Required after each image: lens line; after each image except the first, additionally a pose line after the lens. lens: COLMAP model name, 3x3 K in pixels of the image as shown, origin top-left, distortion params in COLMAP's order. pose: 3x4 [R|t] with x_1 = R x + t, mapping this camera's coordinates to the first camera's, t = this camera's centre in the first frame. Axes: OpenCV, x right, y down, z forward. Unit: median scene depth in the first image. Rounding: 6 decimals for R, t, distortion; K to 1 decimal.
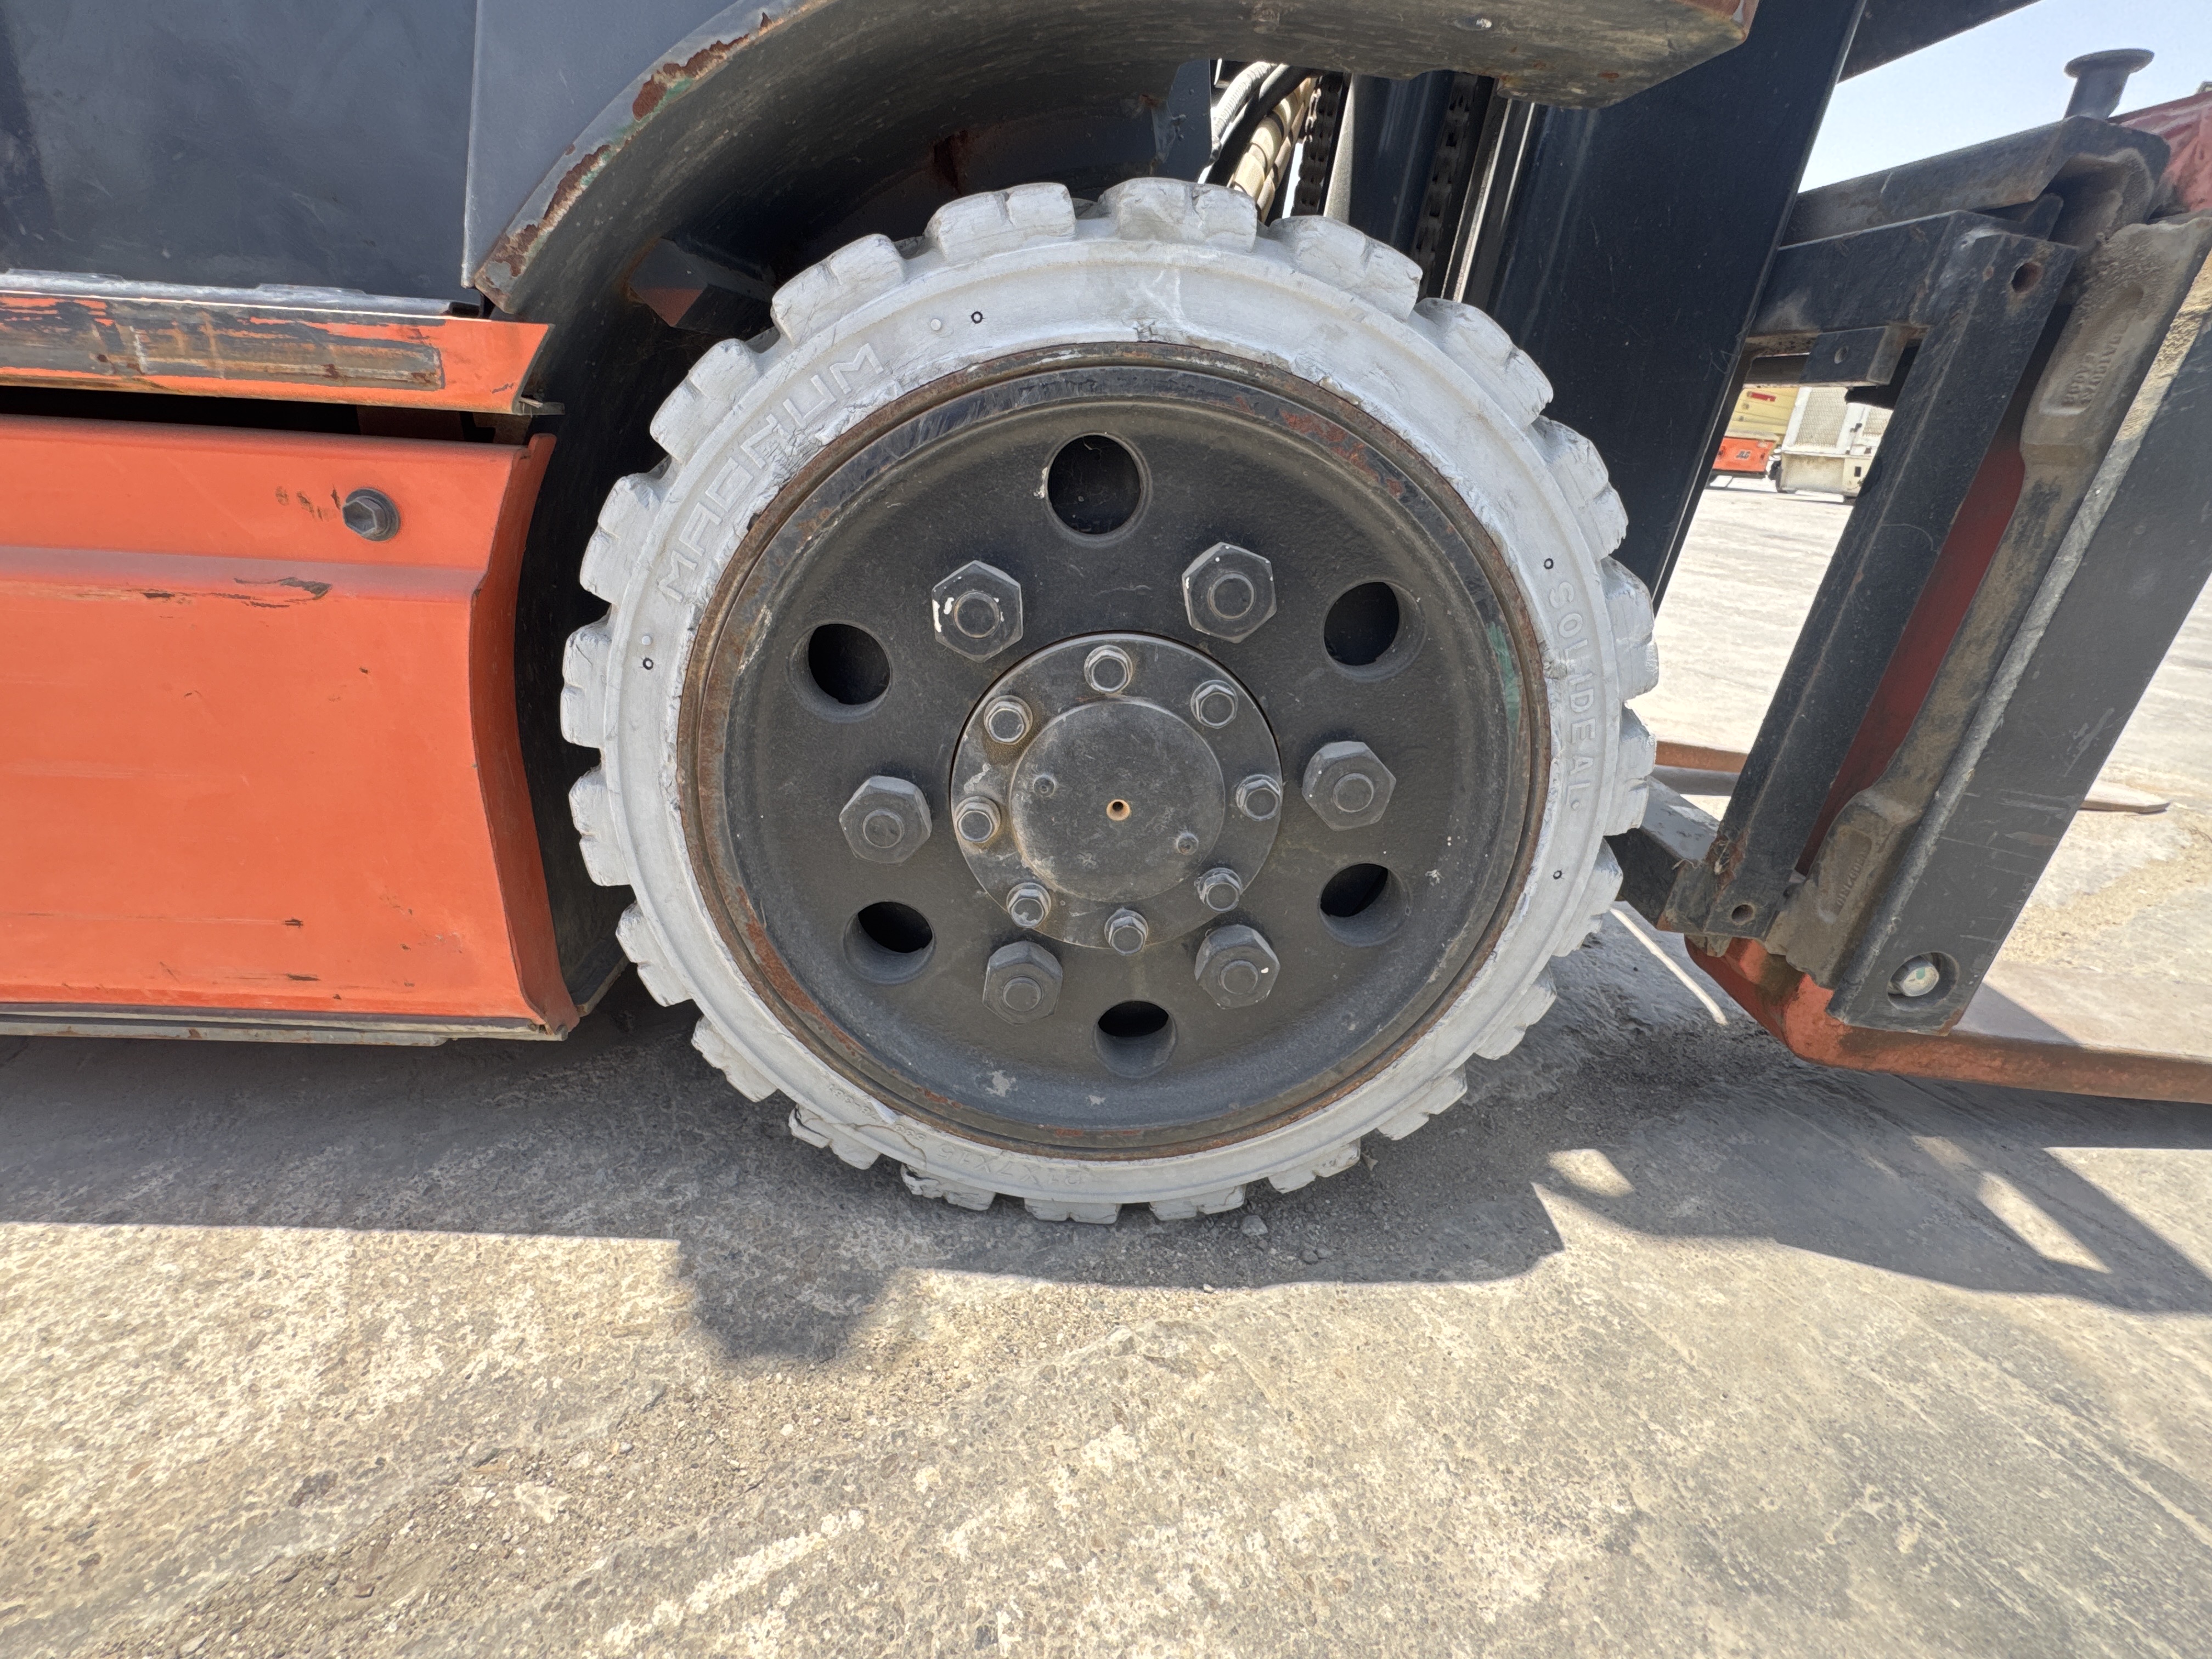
lens RADIAL K [[987.0, 0, 1106.0], [0, 987.0, 829.5], [0, 0, 1]] dist [-0.000955, -0.000045]
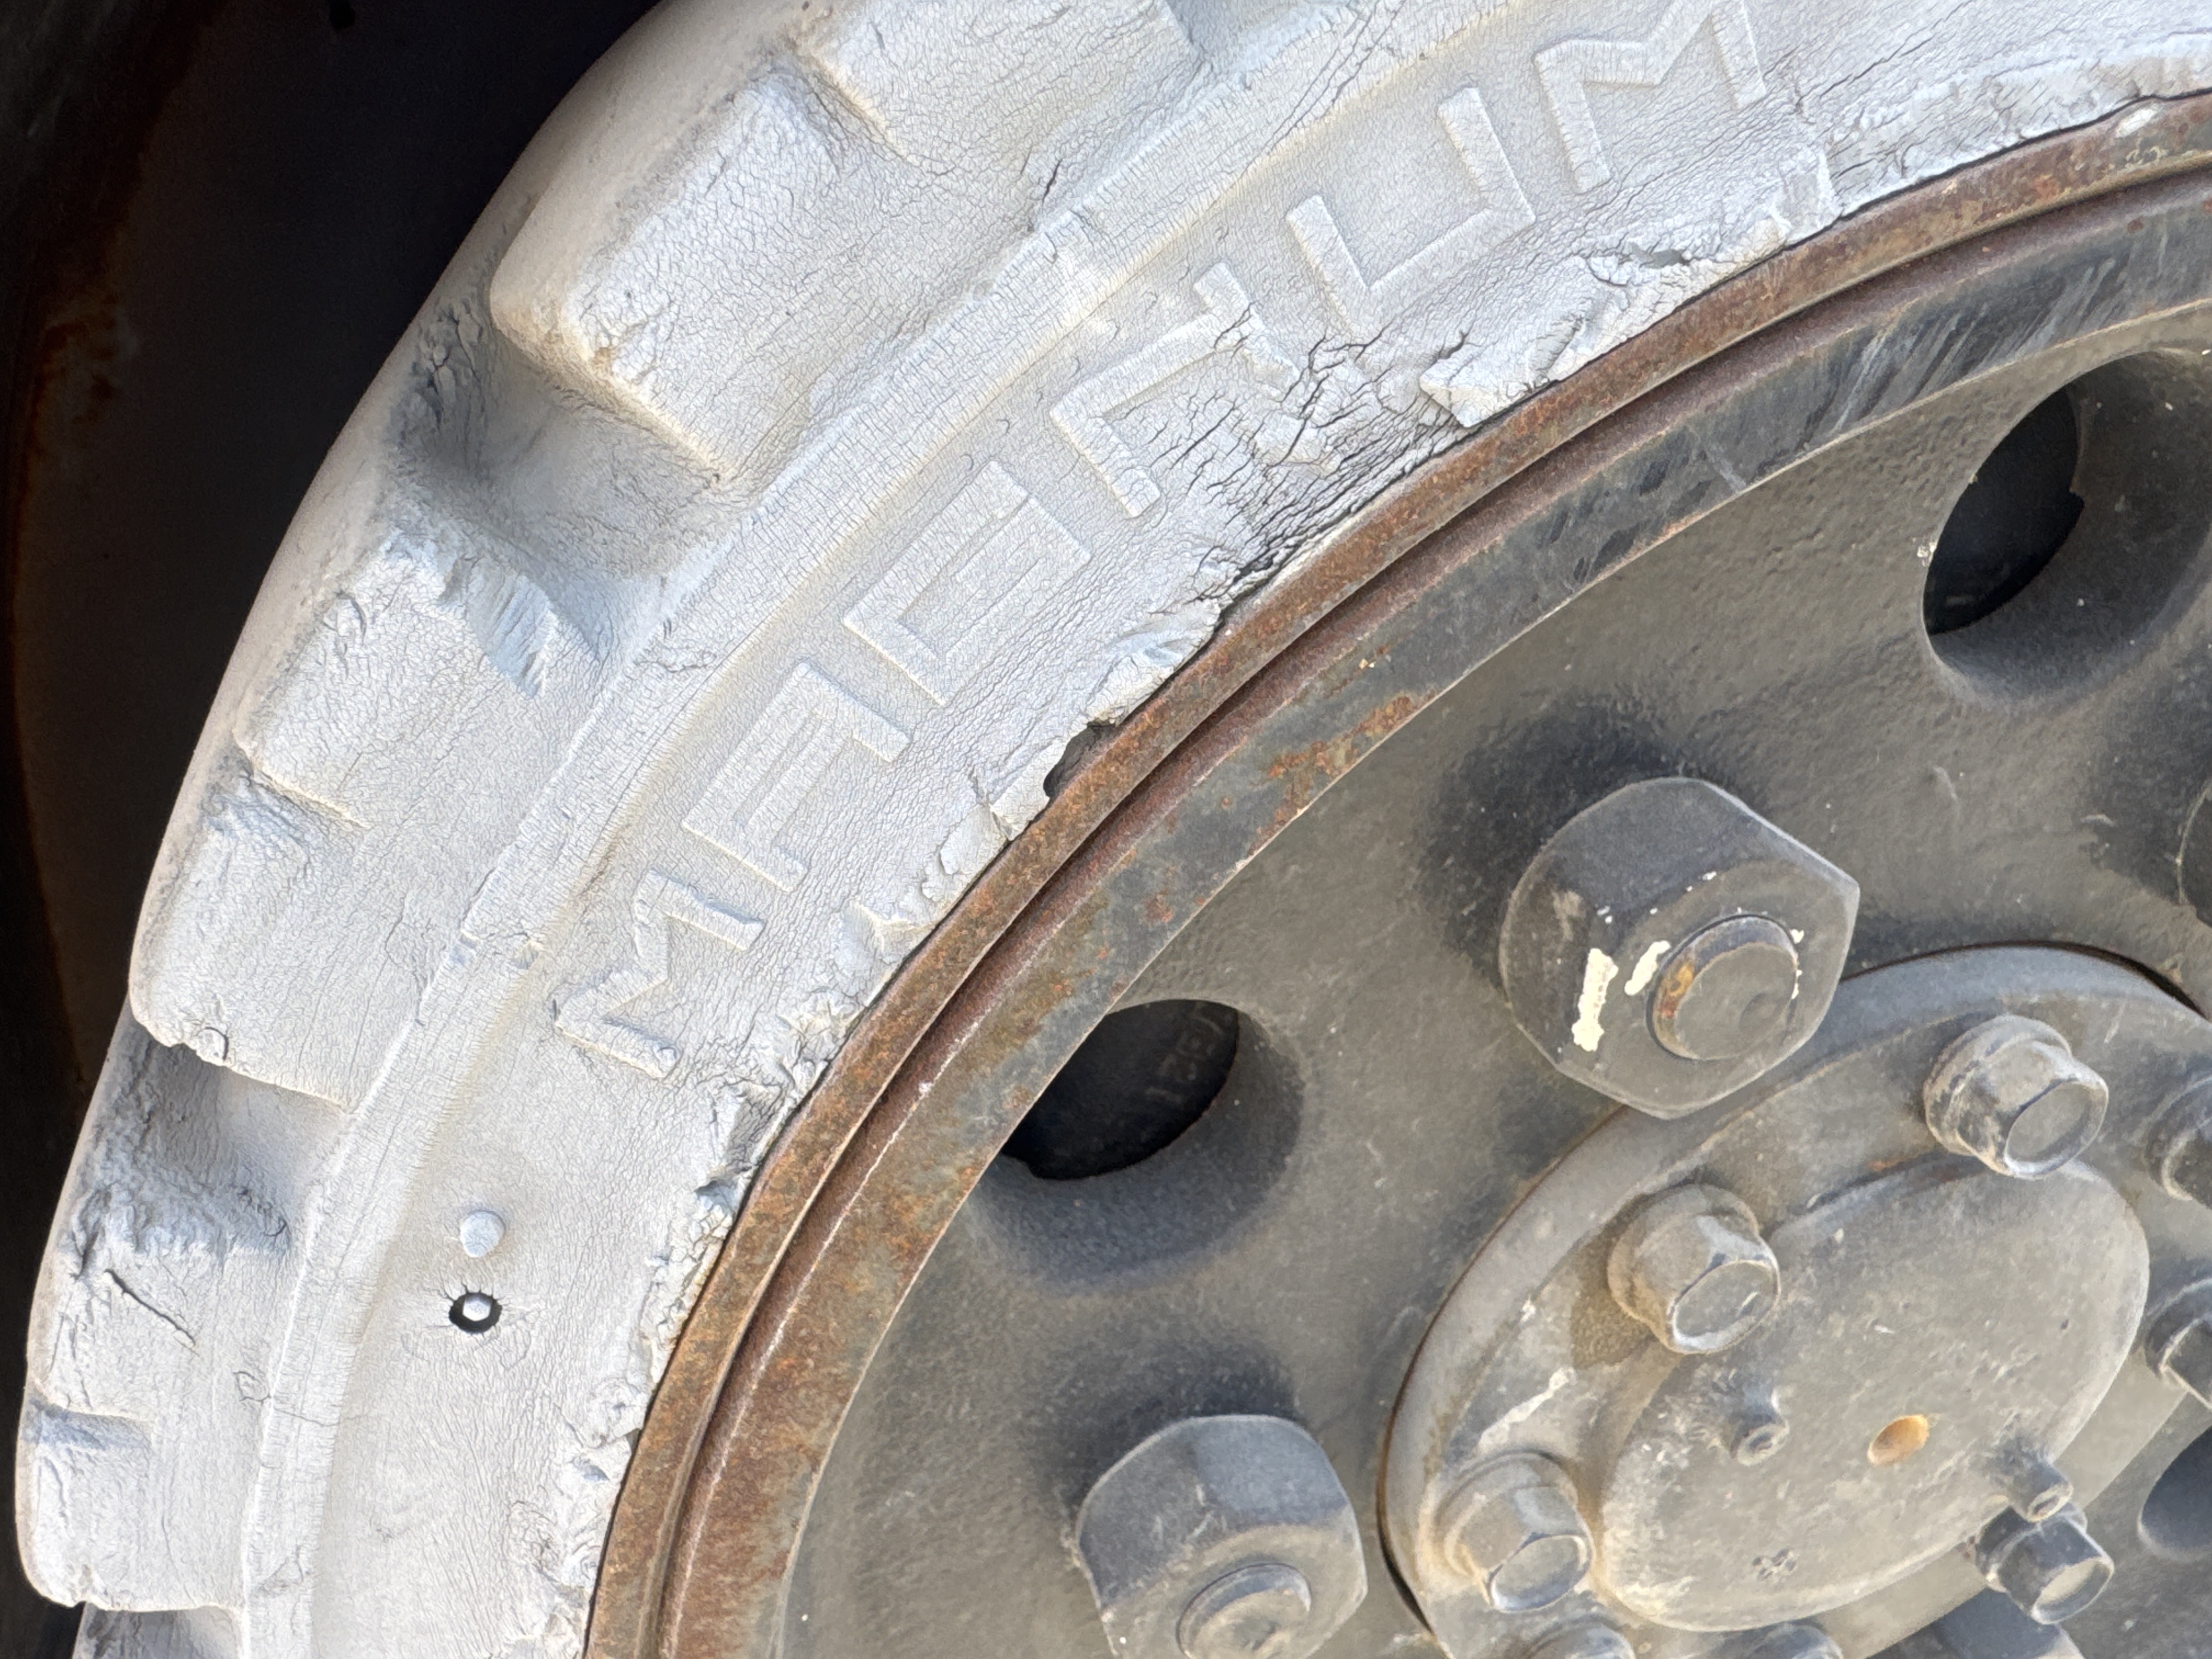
lens RADIAL K [[1563.1, 0, 1106.0], [0, 1563.1, 829.5], [0, 0, 1]] dist [-0.002600, -0.001089]
pose [[0.968032, -0.040632, 0.247512, -0.398122], [0.020182, 0.996210, 0.084608, -0.296876], [-0.250012, -0.076908, 0.965184, 0.612806]]
